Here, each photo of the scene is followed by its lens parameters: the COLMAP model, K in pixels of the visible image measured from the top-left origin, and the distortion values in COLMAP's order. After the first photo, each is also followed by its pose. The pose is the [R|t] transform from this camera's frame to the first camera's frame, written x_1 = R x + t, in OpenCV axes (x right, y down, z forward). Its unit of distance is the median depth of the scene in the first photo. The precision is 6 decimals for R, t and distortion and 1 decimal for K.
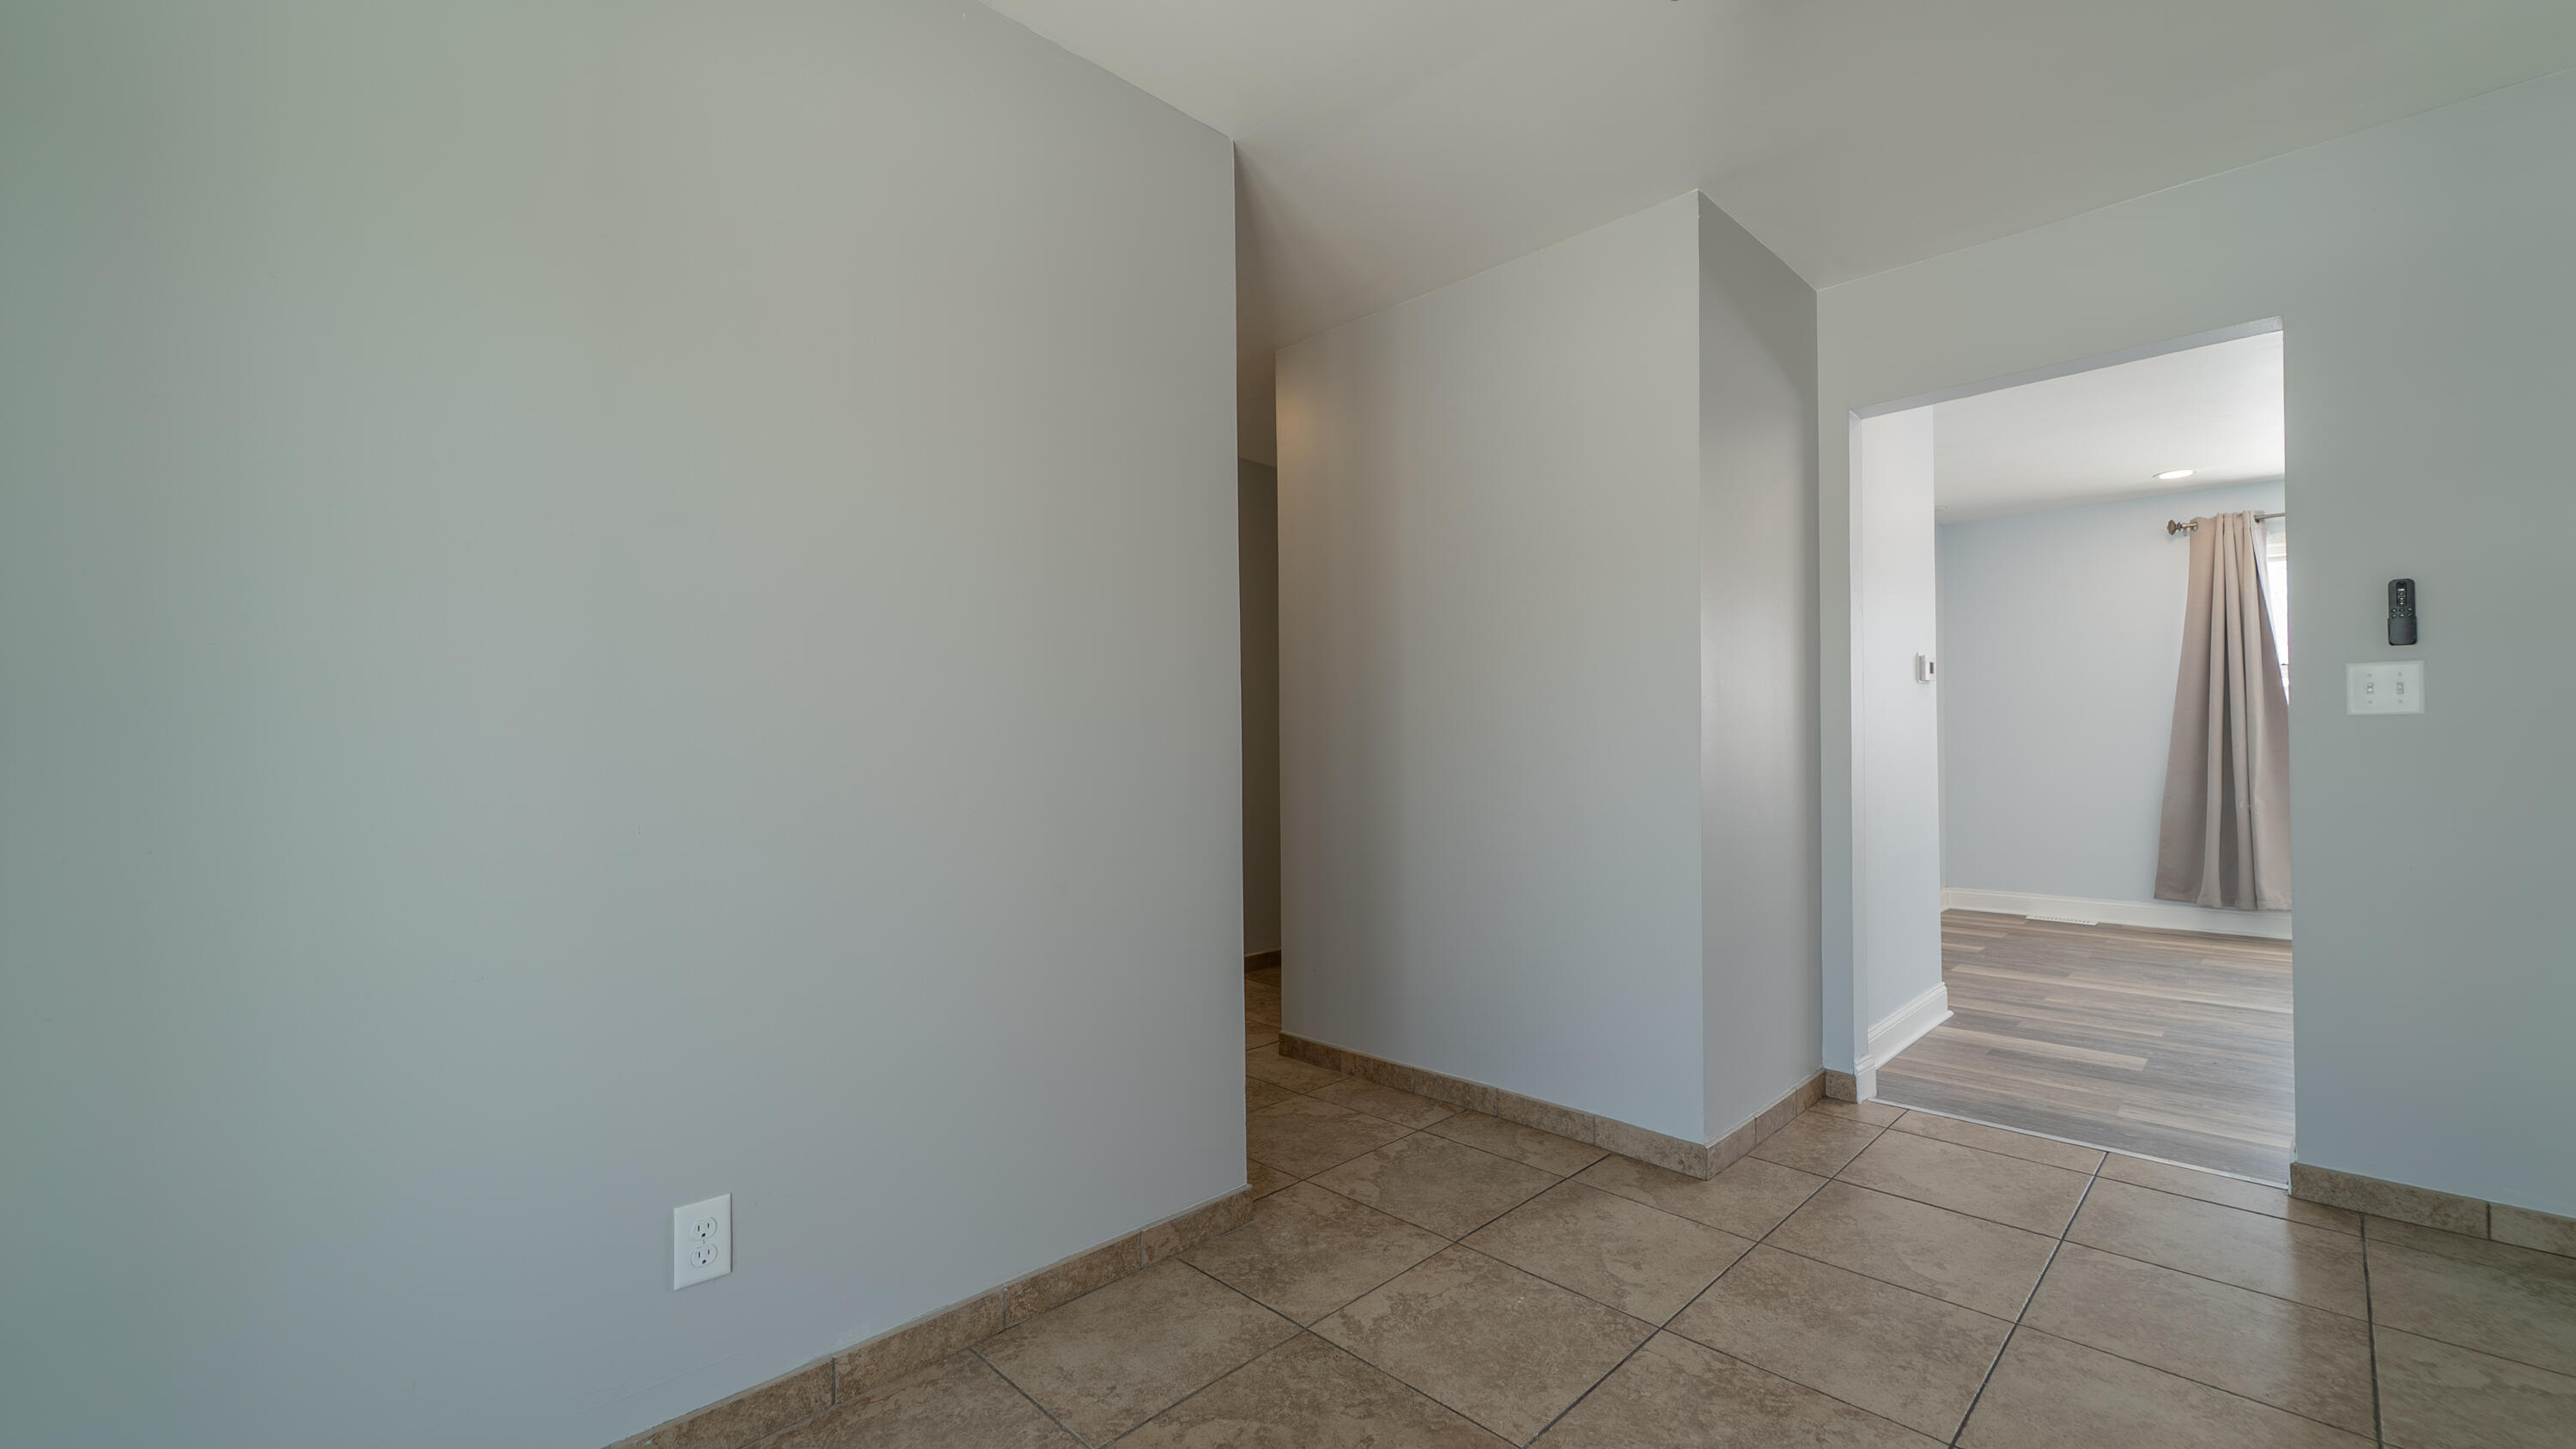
lens RADIAL K [[1024.5, 0, 1295.6], [0, 1024.5, 733.6], [0, 0, 1]] dist [-0.000963, -0.000522]
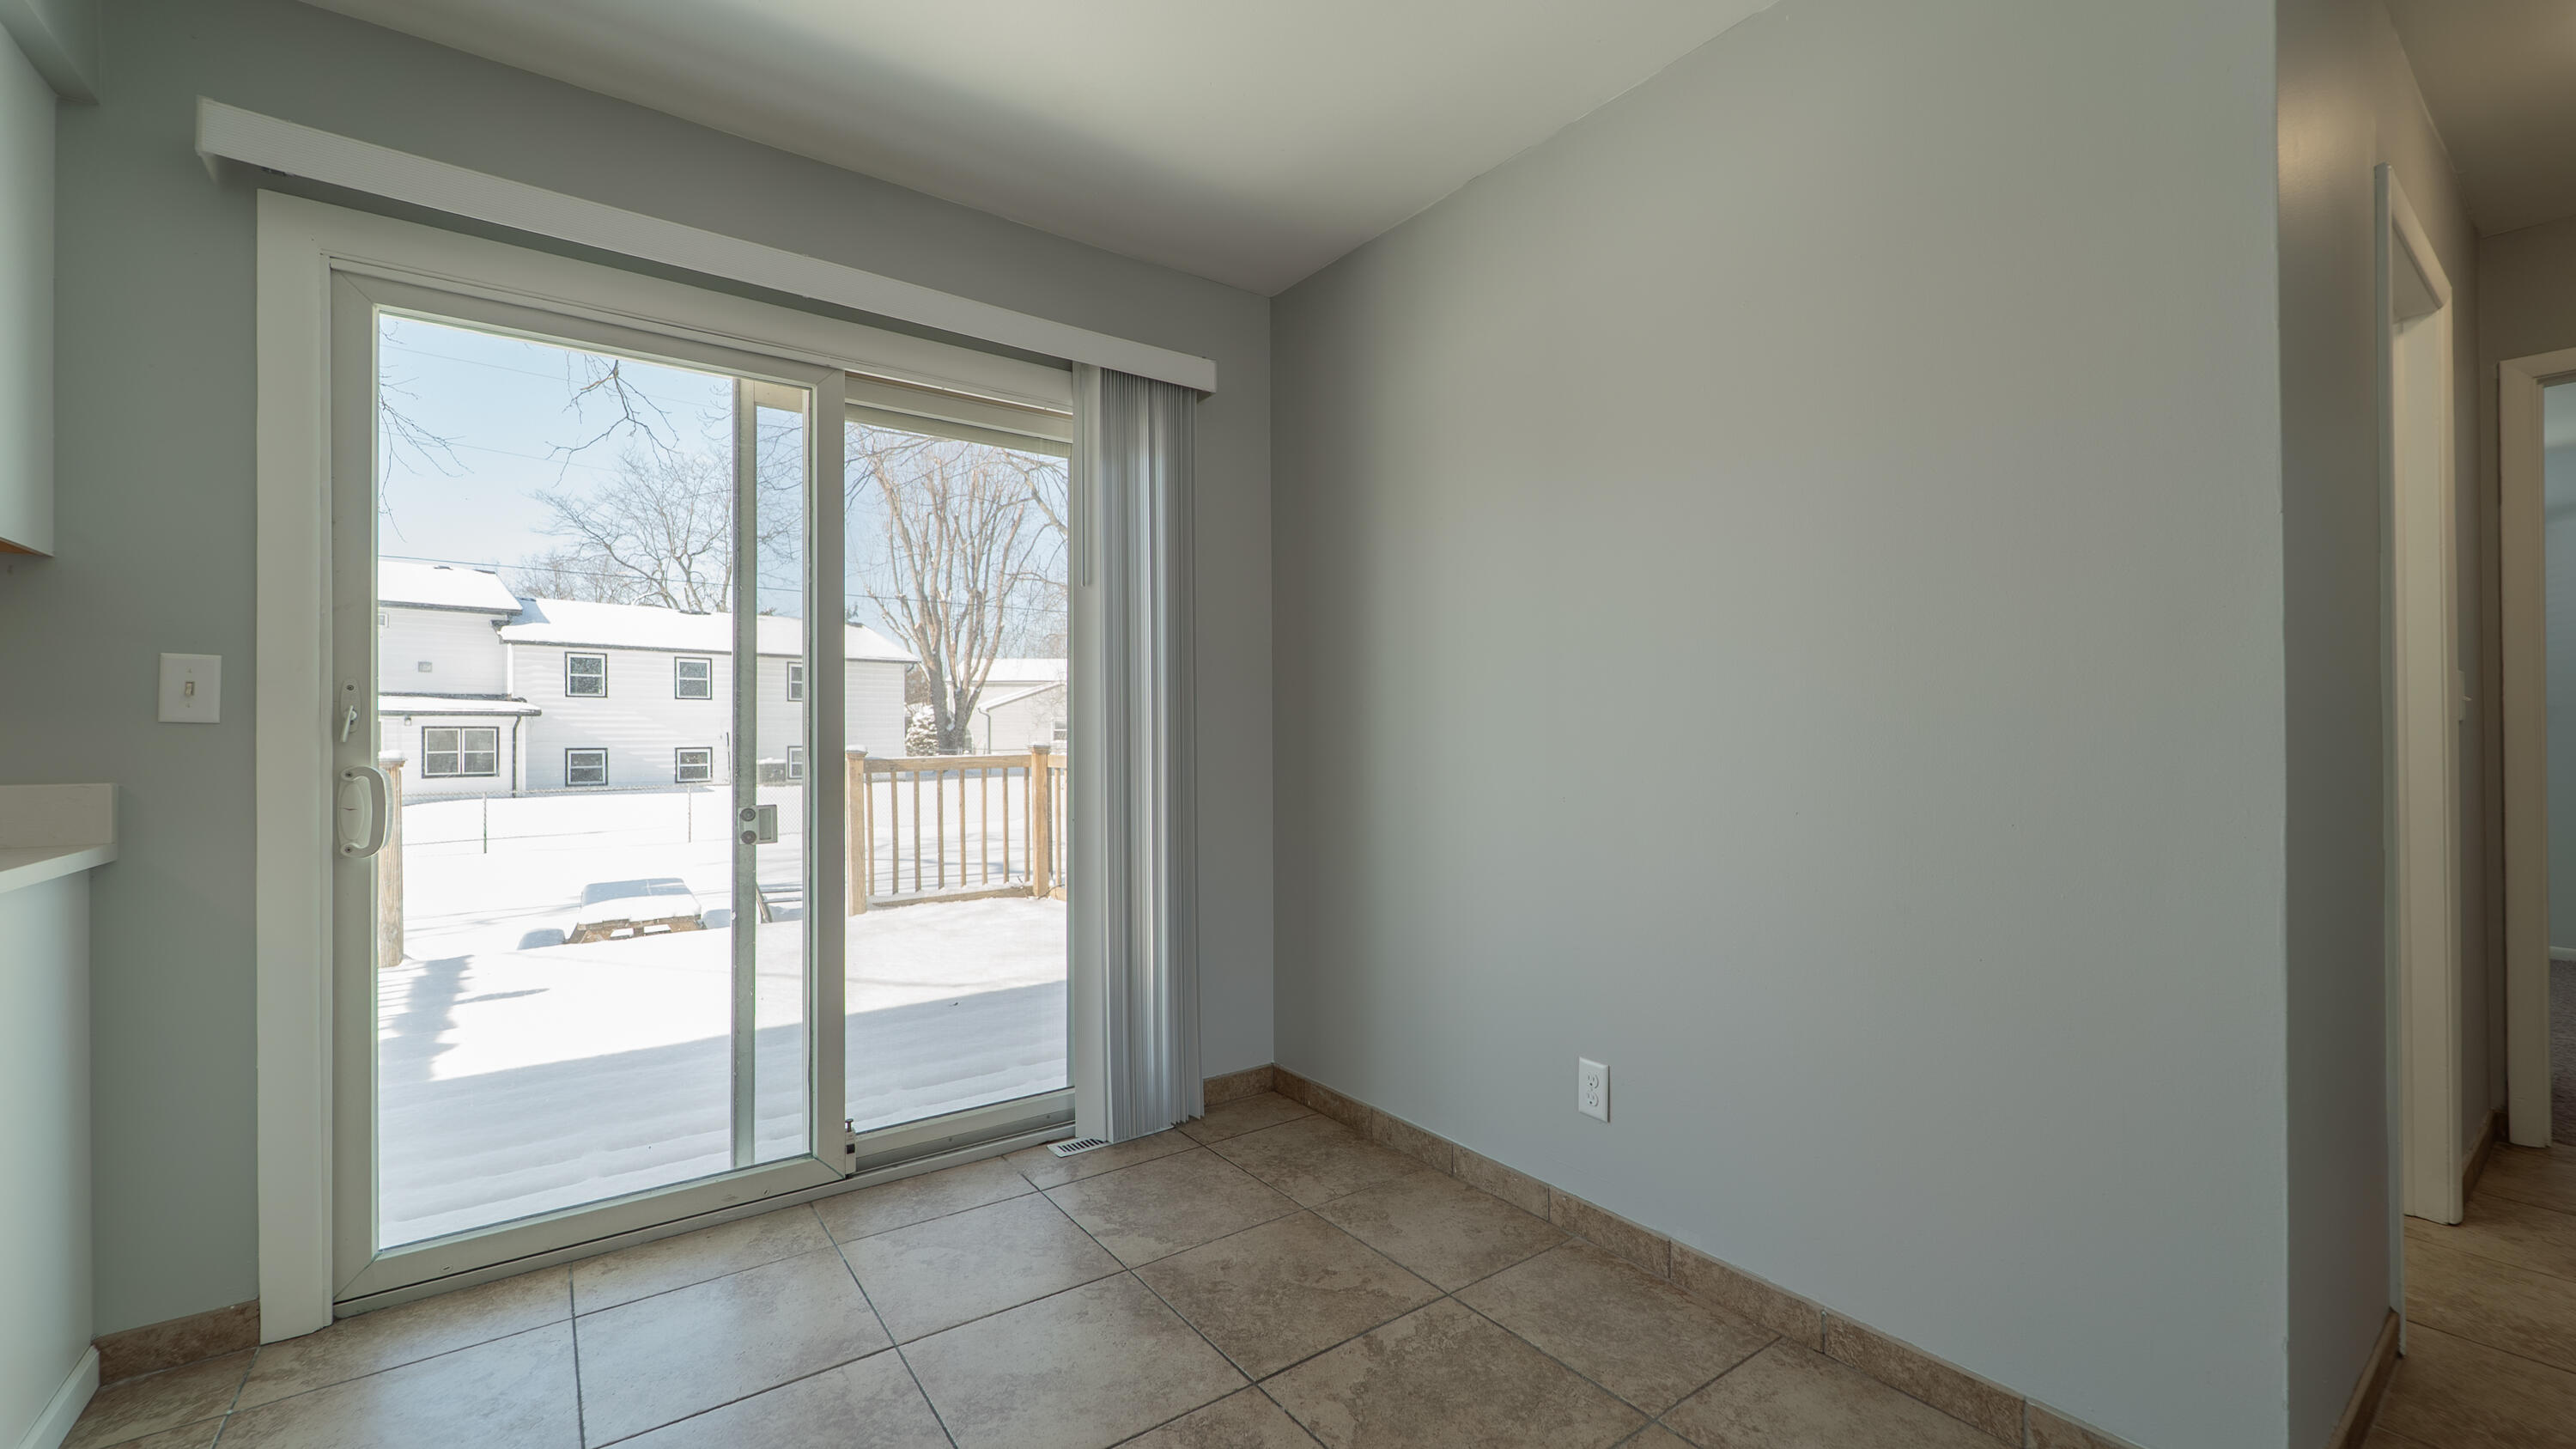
lens RADIAL K [[1024.5, 0, 1295.6], [0, 1024.5, 733.6], [0, 0, 1]] dist [-0.000963, -0.000522]
pose [[-0.150341, 0.003355, -0.988628, 0.677677], [0.014265, 0.999897, 0.001224, -0.009447], [0.988531, -0.013919, -0.150374, 0.603834]]
